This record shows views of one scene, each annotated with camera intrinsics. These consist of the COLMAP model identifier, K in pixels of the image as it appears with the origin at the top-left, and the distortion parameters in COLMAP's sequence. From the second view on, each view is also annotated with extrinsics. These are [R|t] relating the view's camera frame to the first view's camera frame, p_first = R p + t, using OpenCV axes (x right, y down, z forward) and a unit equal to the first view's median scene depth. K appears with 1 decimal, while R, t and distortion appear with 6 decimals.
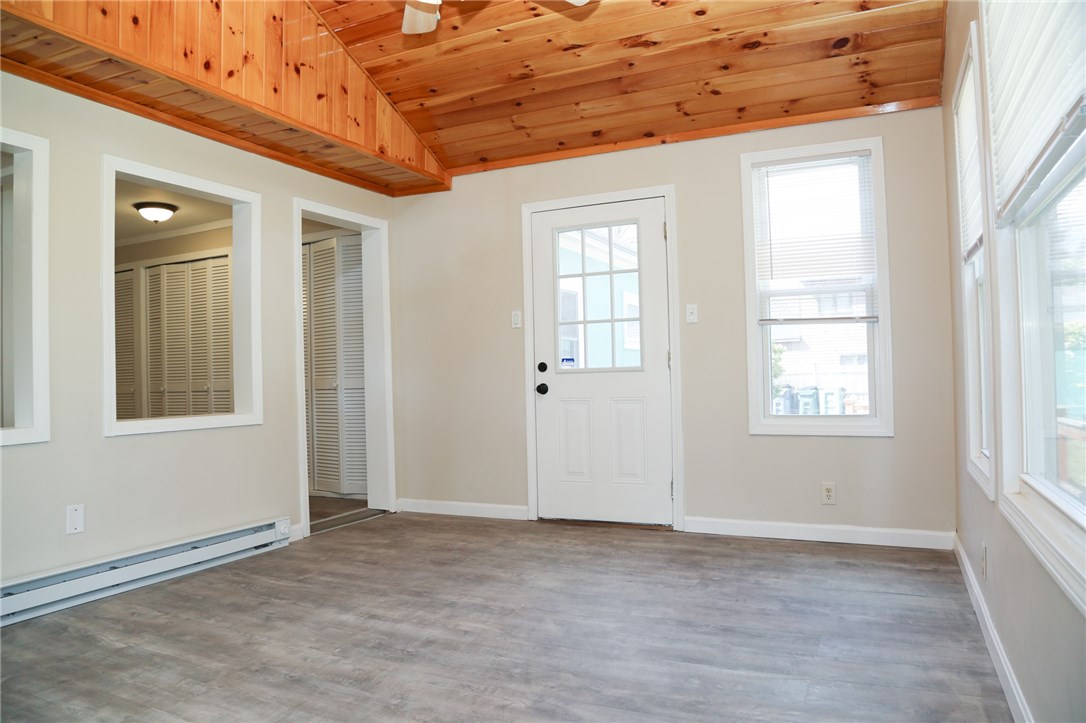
lens RADIAL K [[730.2, 0, 545.0], [0, 730.2, 363.5], [0, 0, 1]] dist [-0.122800, 0.062222]
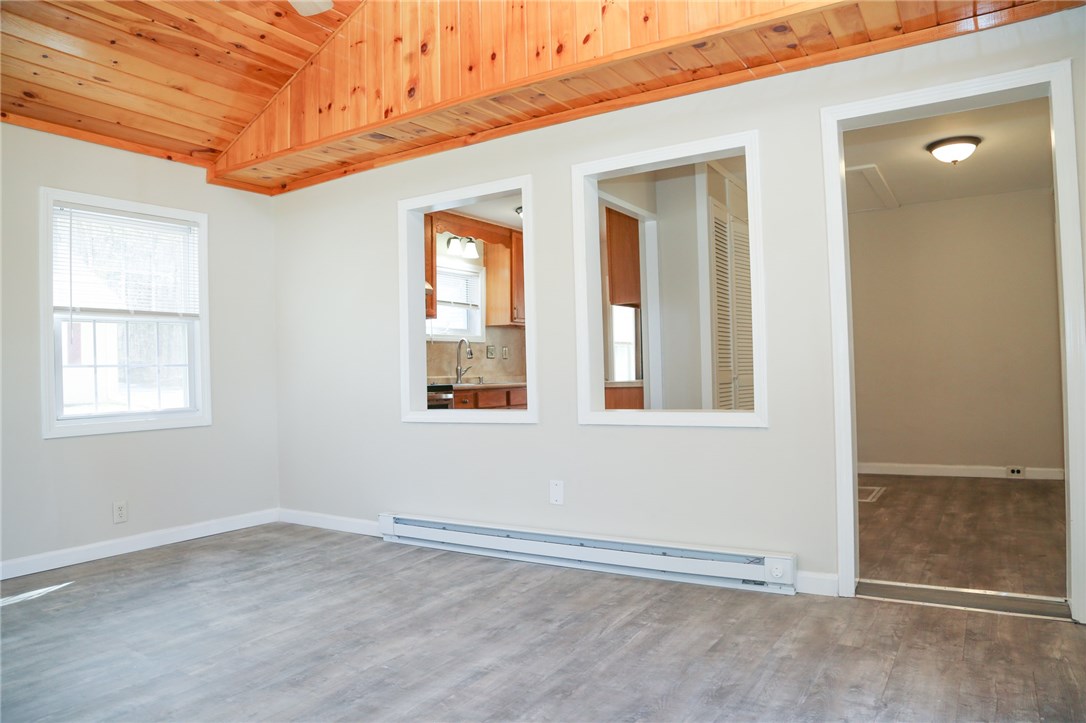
lens RADIAL K [[730.2, 0, 538.4], [0, 730.2, 358.7], [0, 0, 1]] dist [-0.122800, 0.062222]
pose [[-0.123442, 0.005713, -0.992335, 0.563521], [0.046359, 0.998925, -0.000016, -0.000294], [0.991268, -0.046006, -0.123574, 1.202427]]
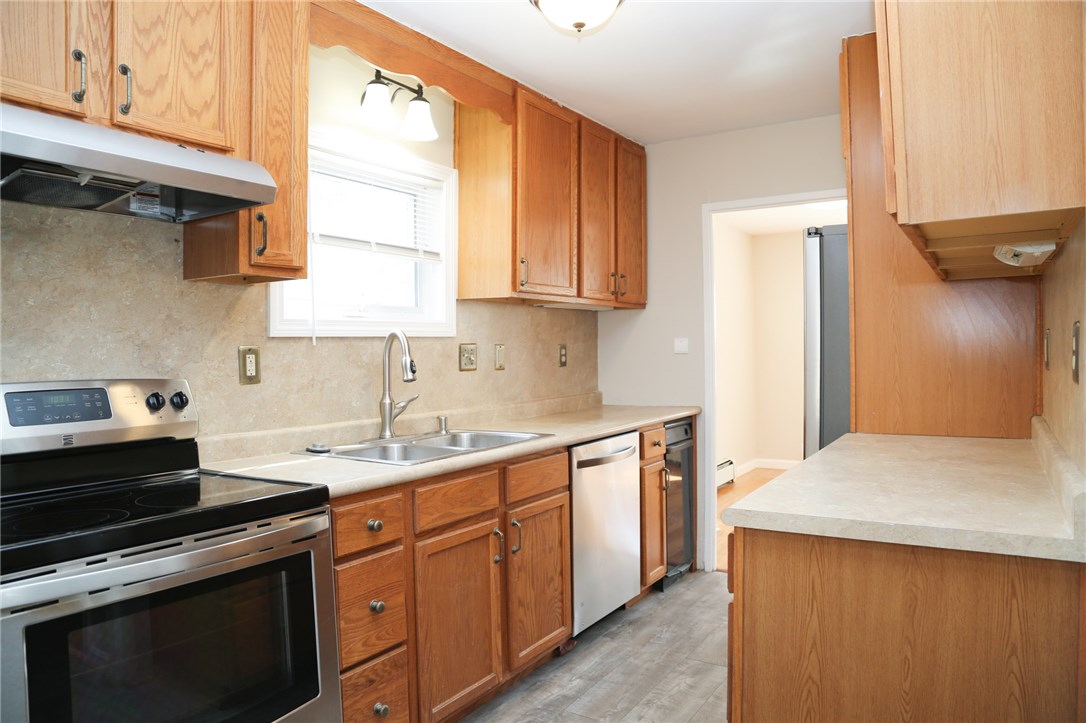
lens RADIAL K [[730.2, 0, 545.0], [0, 730.2, 359.1], [0, 0, 1]] dist [-0.122800, 0.062222]
pose [[-0.113251, 0.038618, -0.992816, -0.752876], [0.037158, 0.998710, 0.034608, -0.061582], [0.992871, -0.032972, -0.114540, 0.986738]]
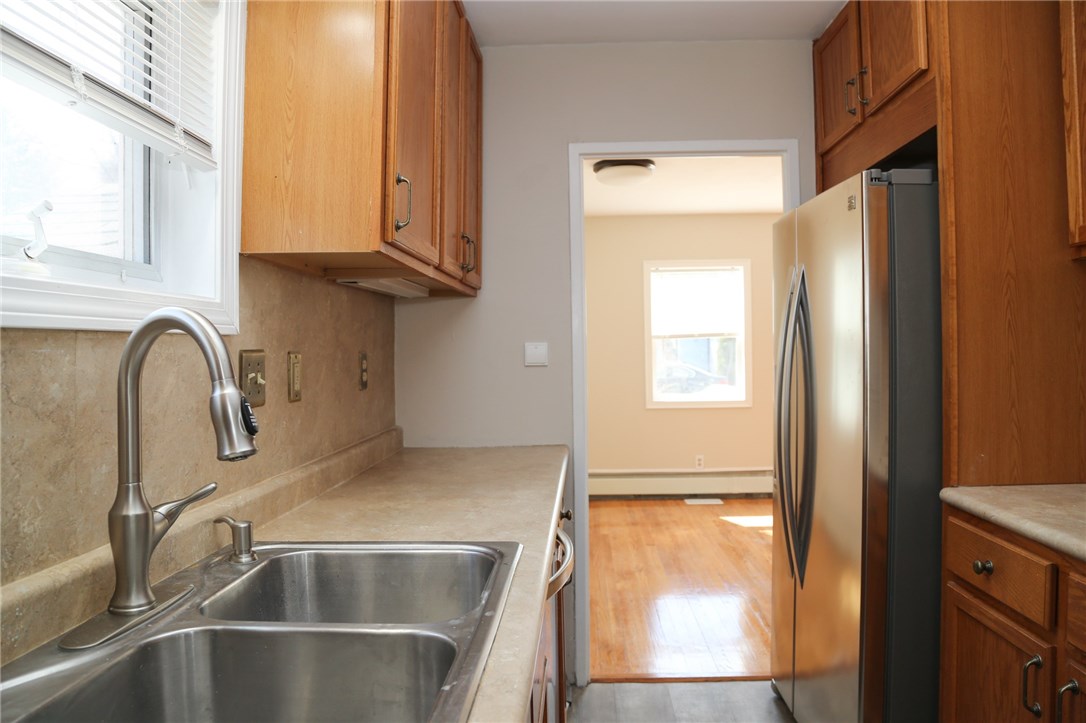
lens RADIAL K [[730.2, 0, 506.8], [0, 730.2, 358.0], [0, 0, 1]] dist [-0.122800, 0.062222]
pose [[0.384473, 0.026060, -0.922768, -1.294590], [0.025143, 0.998935, 0.038687, -0.060701], [0.922794, -0.038075, 0.383408, 0.712539]]
